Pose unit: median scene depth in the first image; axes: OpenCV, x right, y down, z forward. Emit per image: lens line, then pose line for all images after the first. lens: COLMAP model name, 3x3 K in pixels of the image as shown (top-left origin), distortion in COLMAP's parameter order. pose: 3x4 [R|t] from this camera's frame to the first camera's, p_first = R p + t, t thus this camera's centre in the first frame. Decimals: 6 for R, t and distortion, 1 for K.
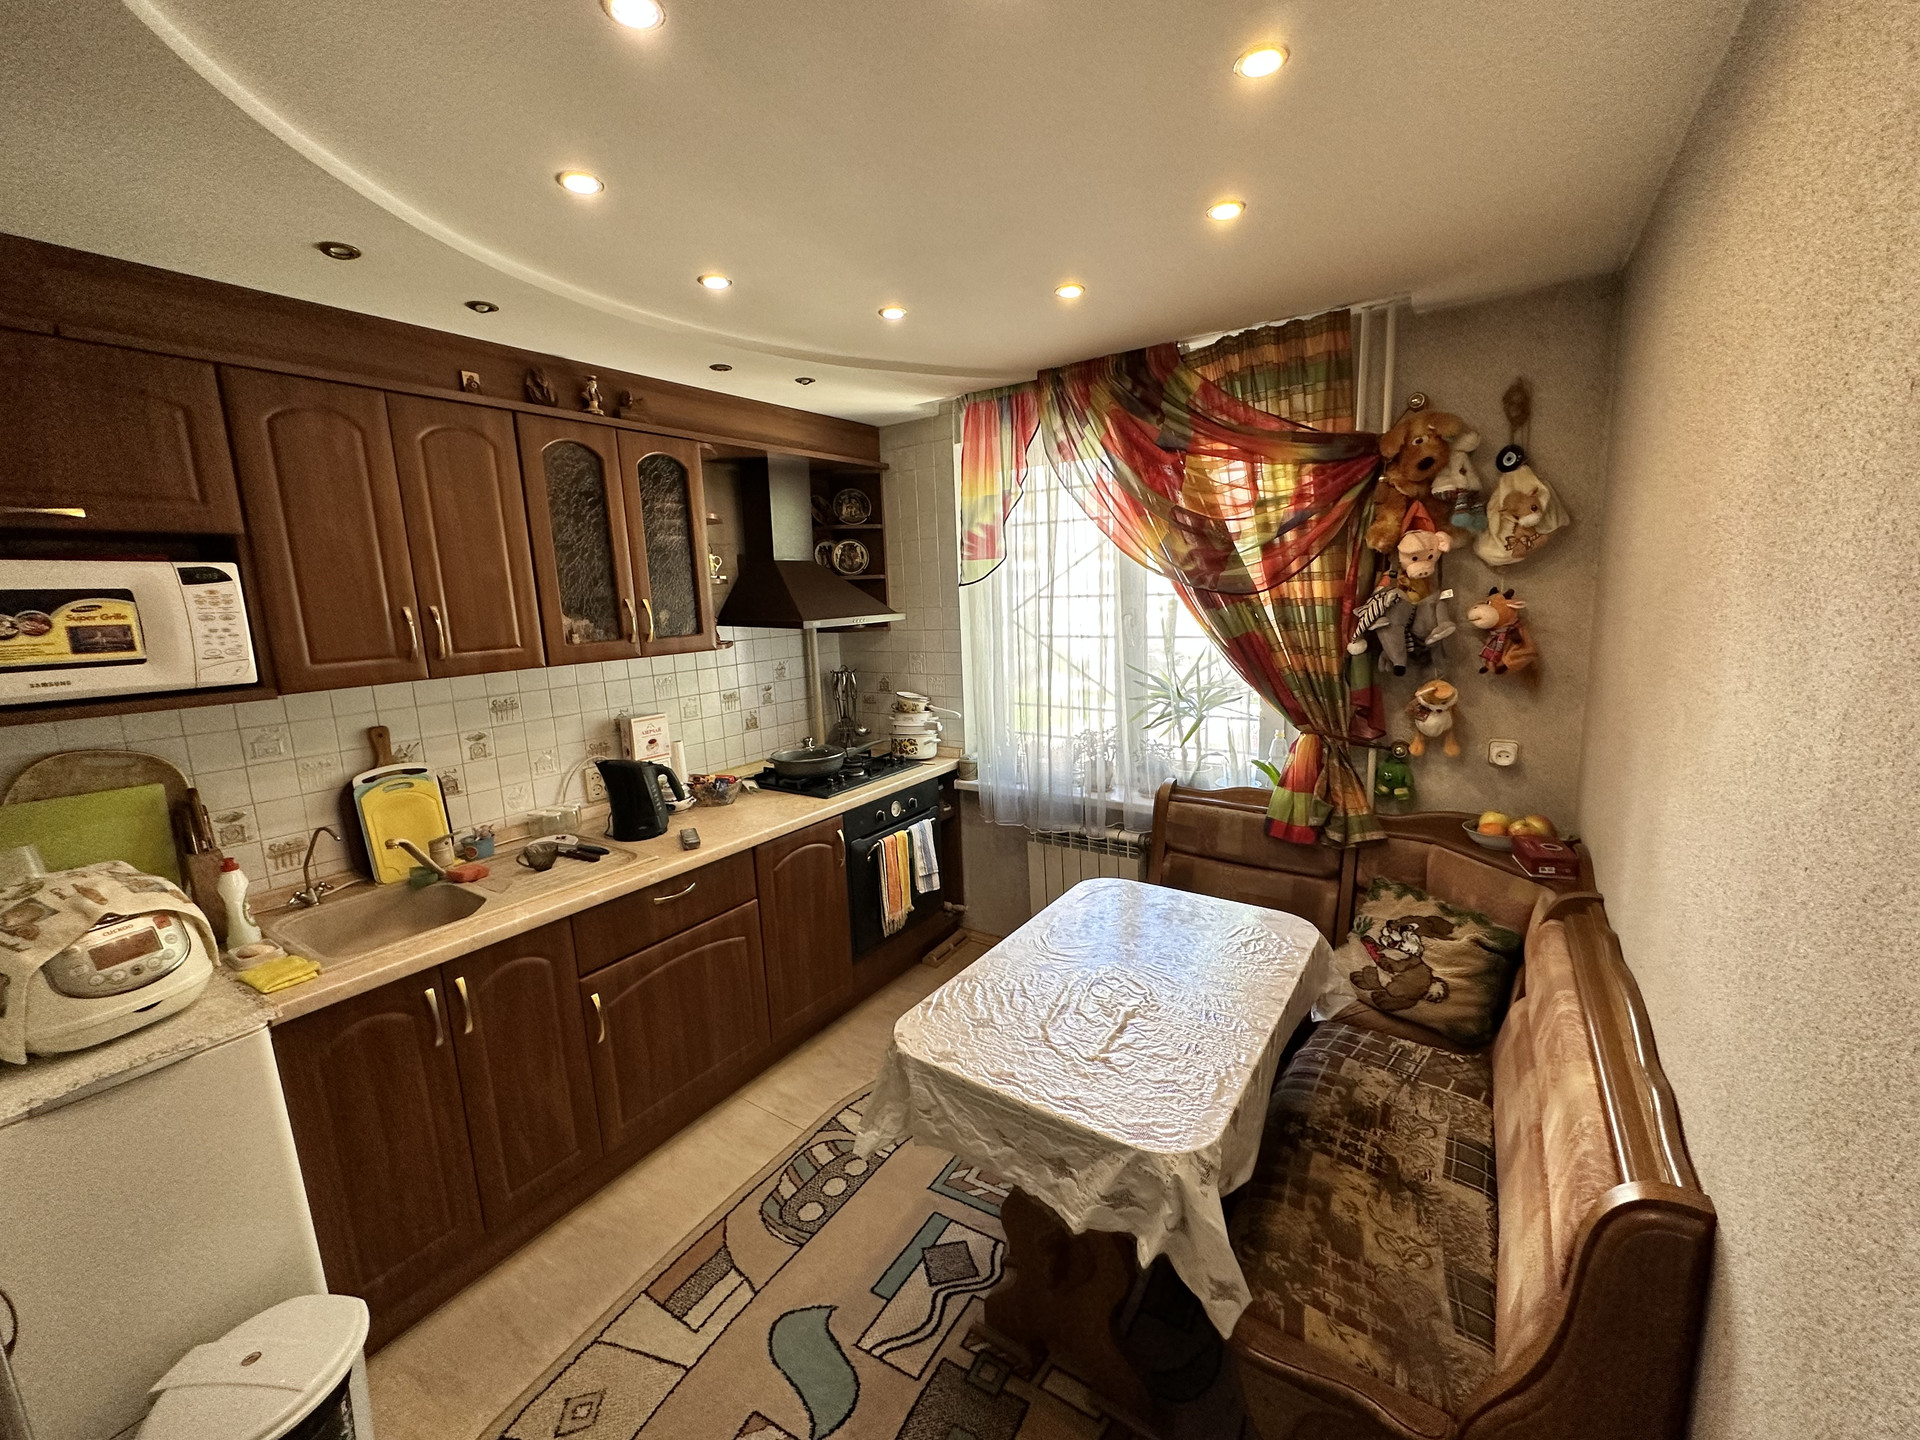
lens RADIAL K [[761.3, 0, 960.7], [0, 761.3, 717.6], [0, 0, 1]] dist [-0.003228, 0.000929]
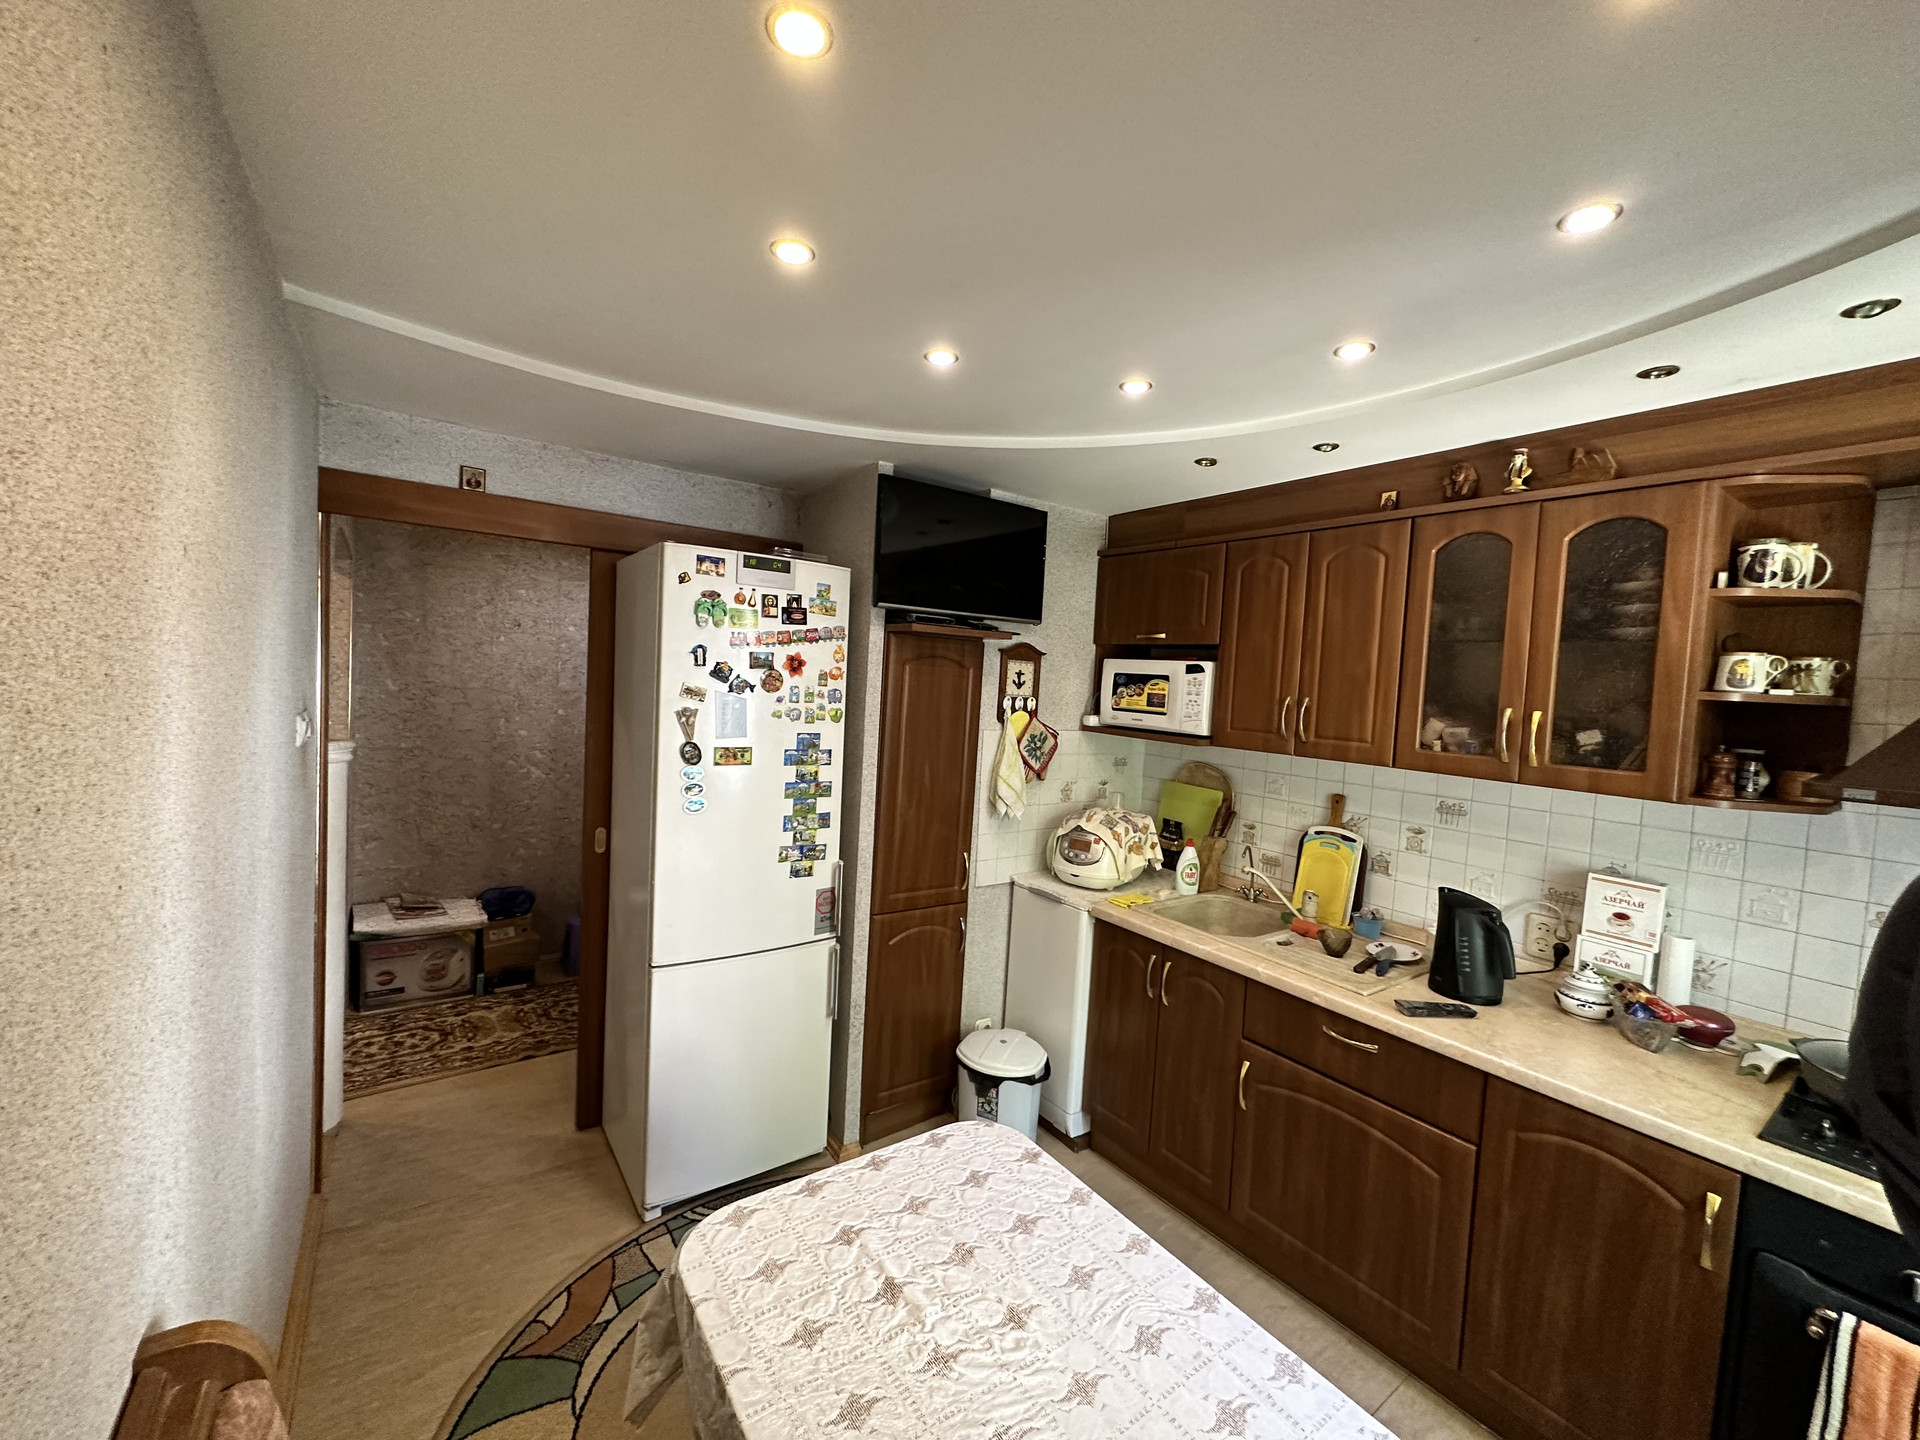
lens RADIAL K [[761.3, 0, 962.4], [0, 761.3, 718.6], [0, 0, 1]] dist [-0.003228, 0.000929]
pose [[-0.343315, 0.070019, -0.936607, 0.591469], [-0.195327, 0.970091, 0.144120, -0.169047], [0.918685, 0.232424, -0.319370, 0.827991]]
